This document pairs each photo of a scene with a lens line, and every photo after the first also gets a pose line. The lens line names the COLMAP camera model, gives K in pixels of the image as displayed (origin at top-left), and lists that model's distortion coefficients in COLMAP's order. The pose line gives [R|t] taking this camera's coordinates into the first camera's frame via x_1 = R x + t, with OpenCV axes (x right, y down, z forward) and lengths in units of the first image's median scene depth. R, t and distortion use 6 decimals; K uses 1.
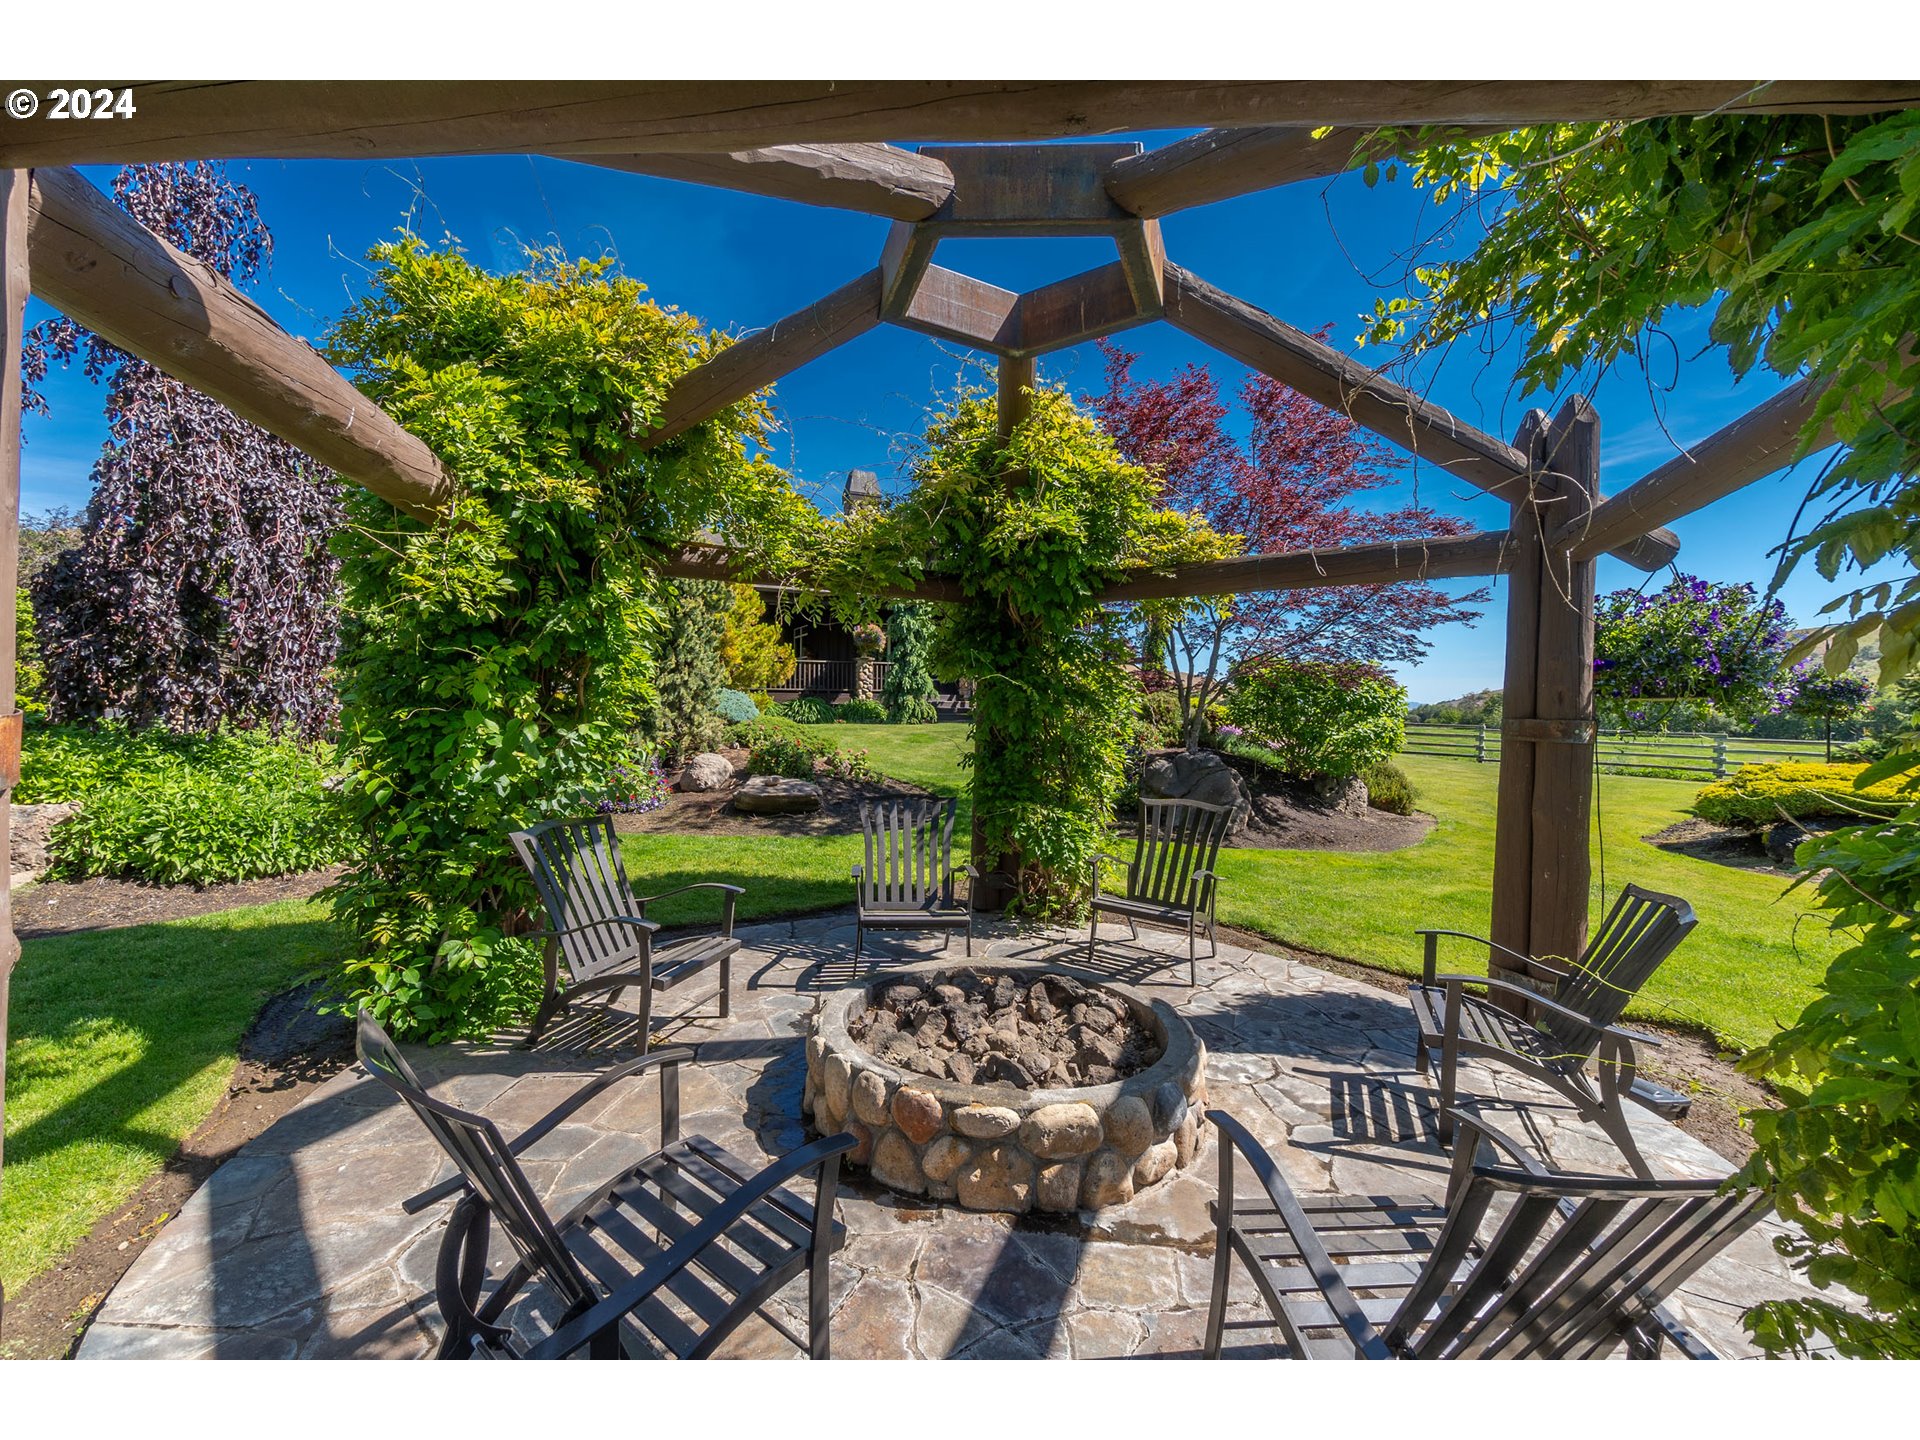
lens RADIAL K [[825.1, 0, 956.3], [0, 825.1, 713.6], [0, 0, 1]] dist [-0.003828, 0.000116]
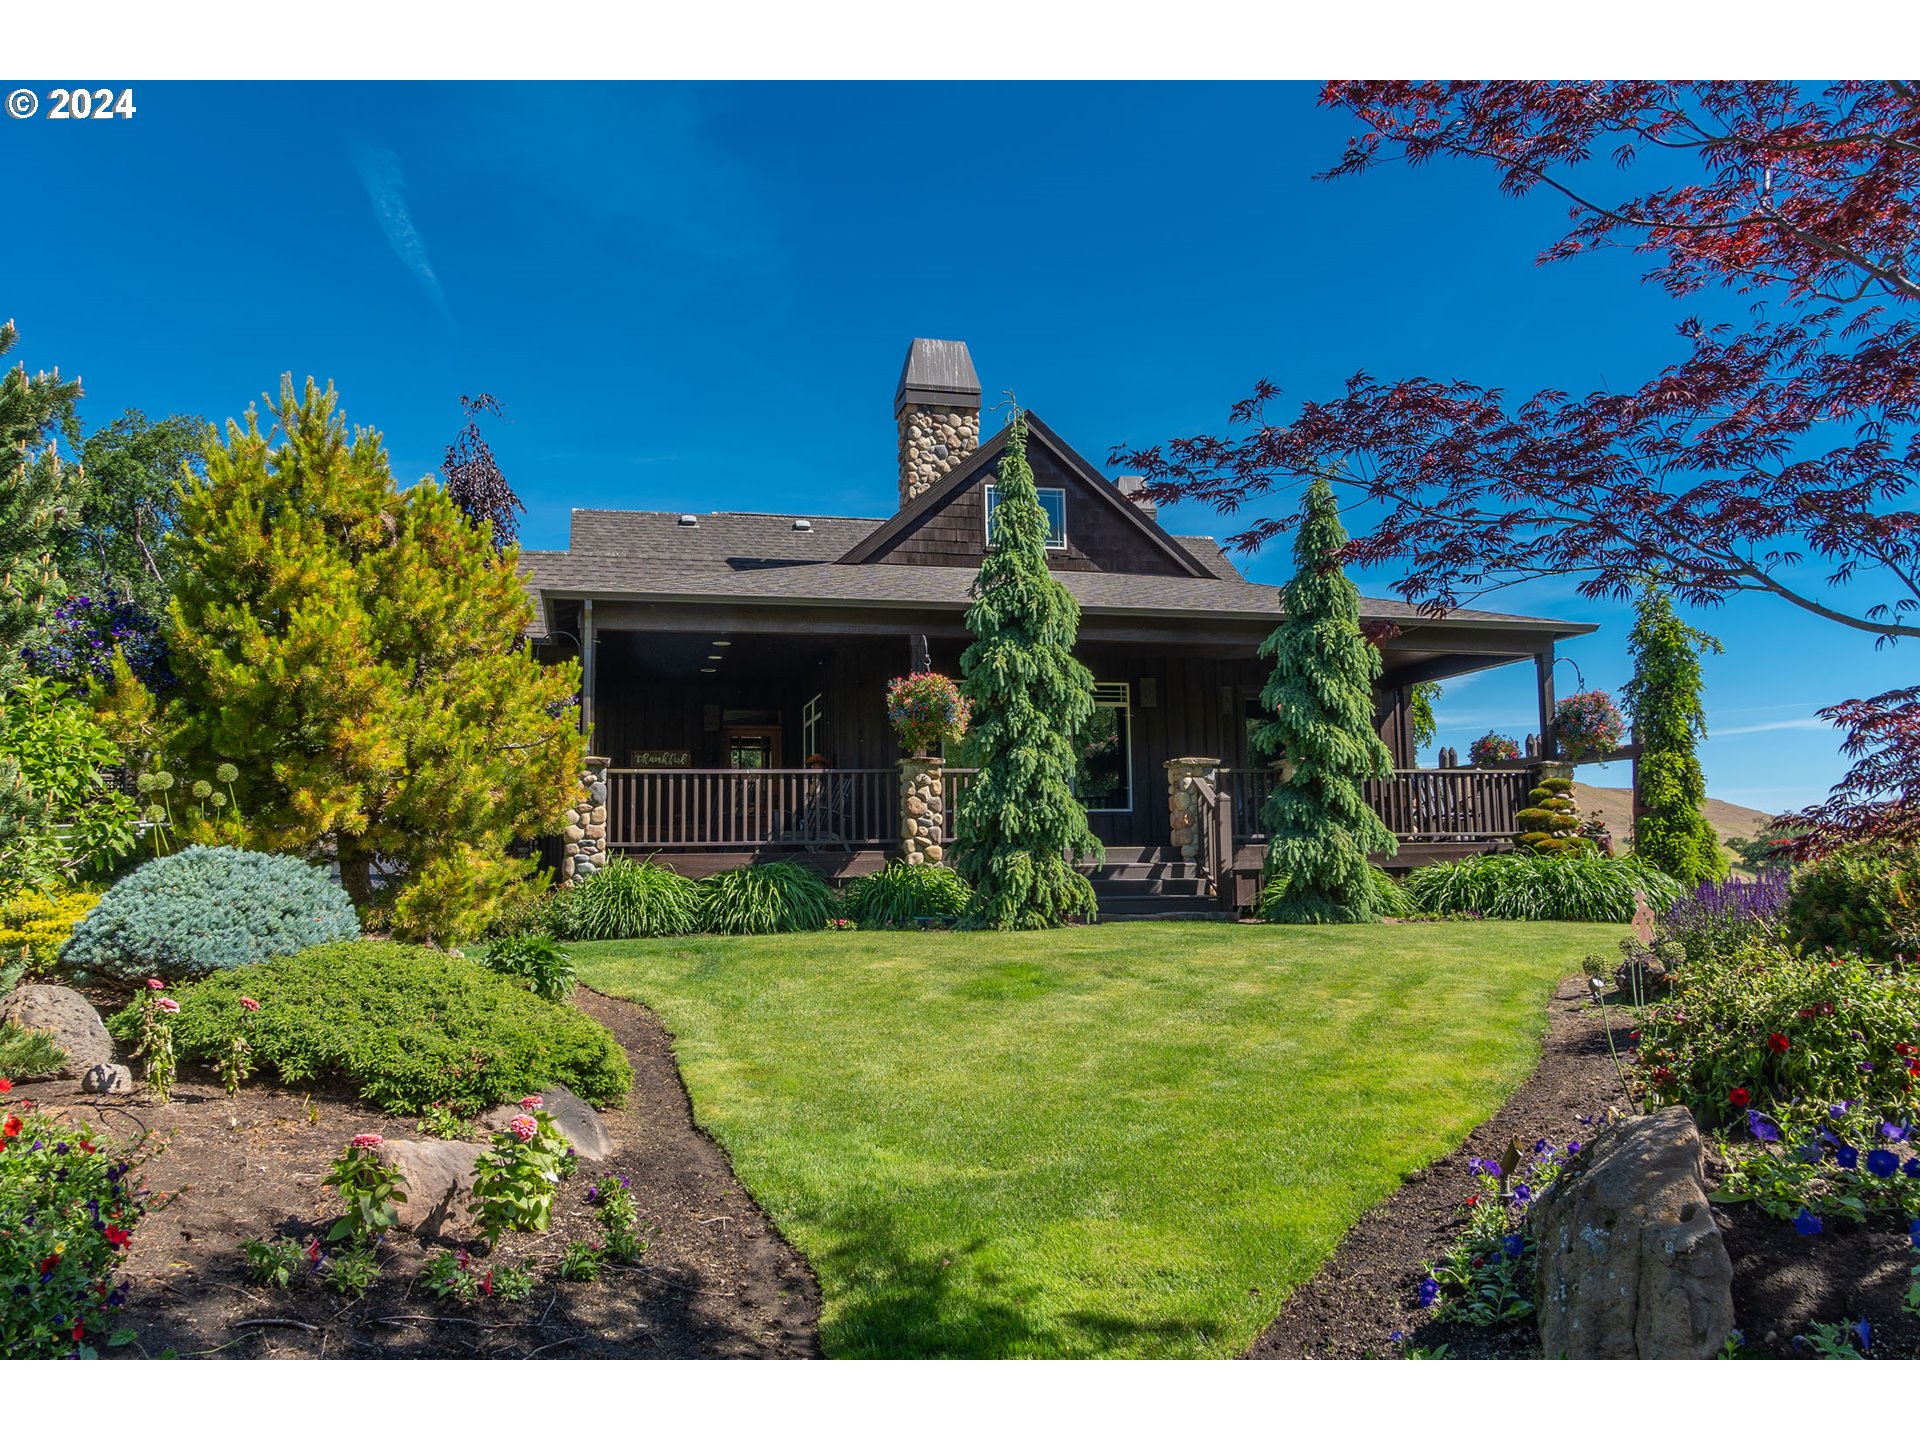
lens RADIAL K [[1347.5, 0, 990.3], [0, 1347.5, 724.3], [0, 0, 1]] dist [-0.000059, 0.000176]
pose [[0.982403, -0.042553, -0.181862, 0.044043], [0.021421, 0.992945, -0.116622, -0.008208], [0.185542, 0.110674, 0.976384, 0.391170]]
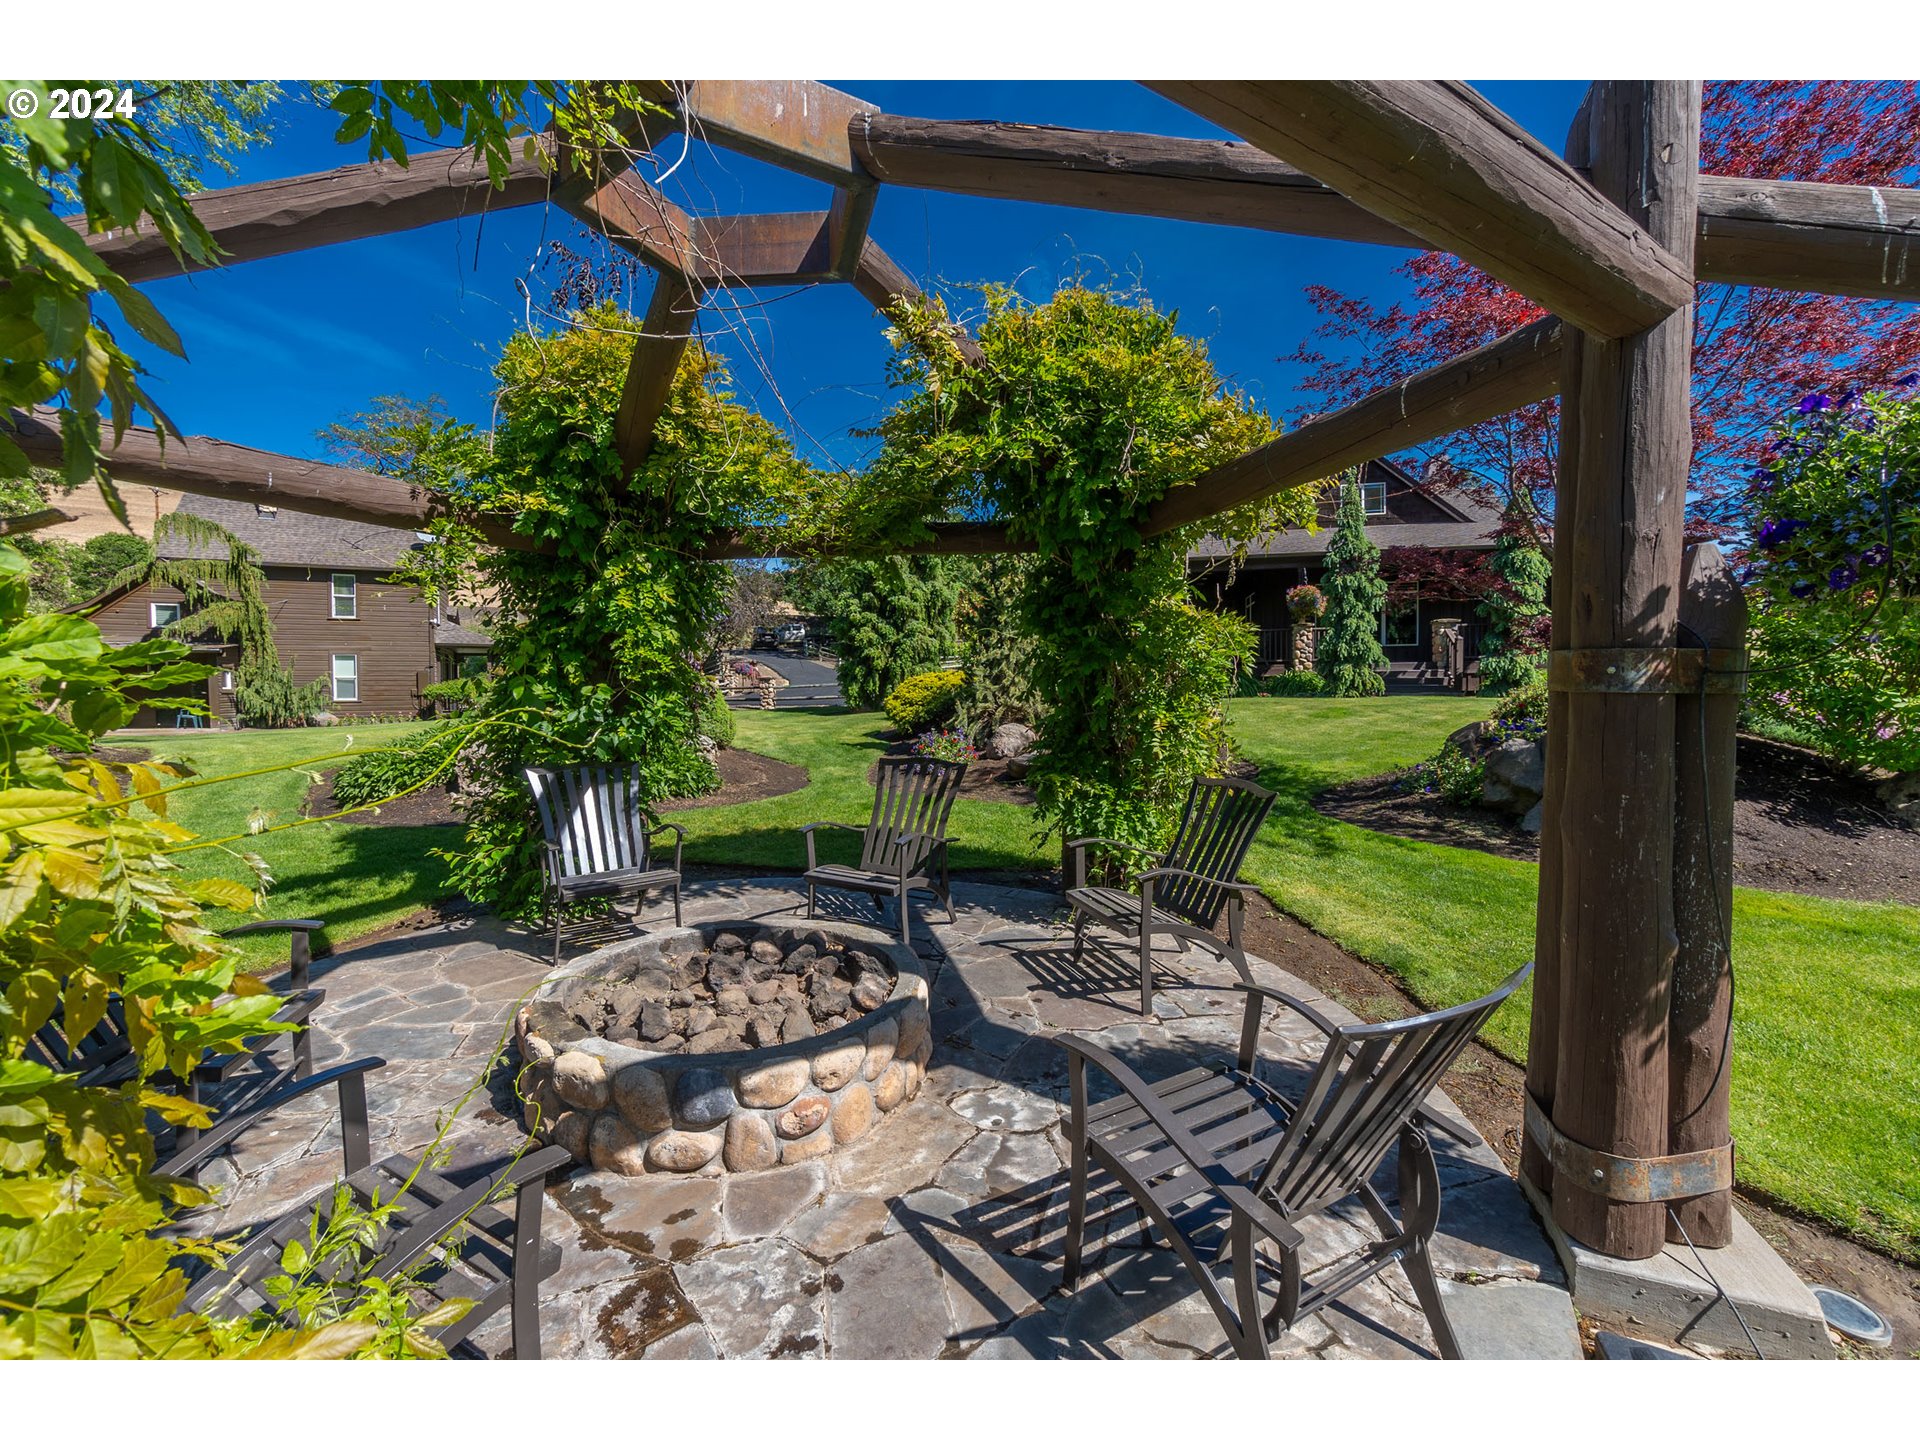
lens RADIAL K [[825.1, 0, 956.3], [0, 825.1, 713.6], [0, 0, 1]] dist [-0.003828, 0.000116]
pose [[0.795181, 0.003983, -0.606359, 0.141228], [0.011438, 0.999702, 0.021567, 0.006448], [0.606264, -0.024085, 0.794899, 0.064633]]
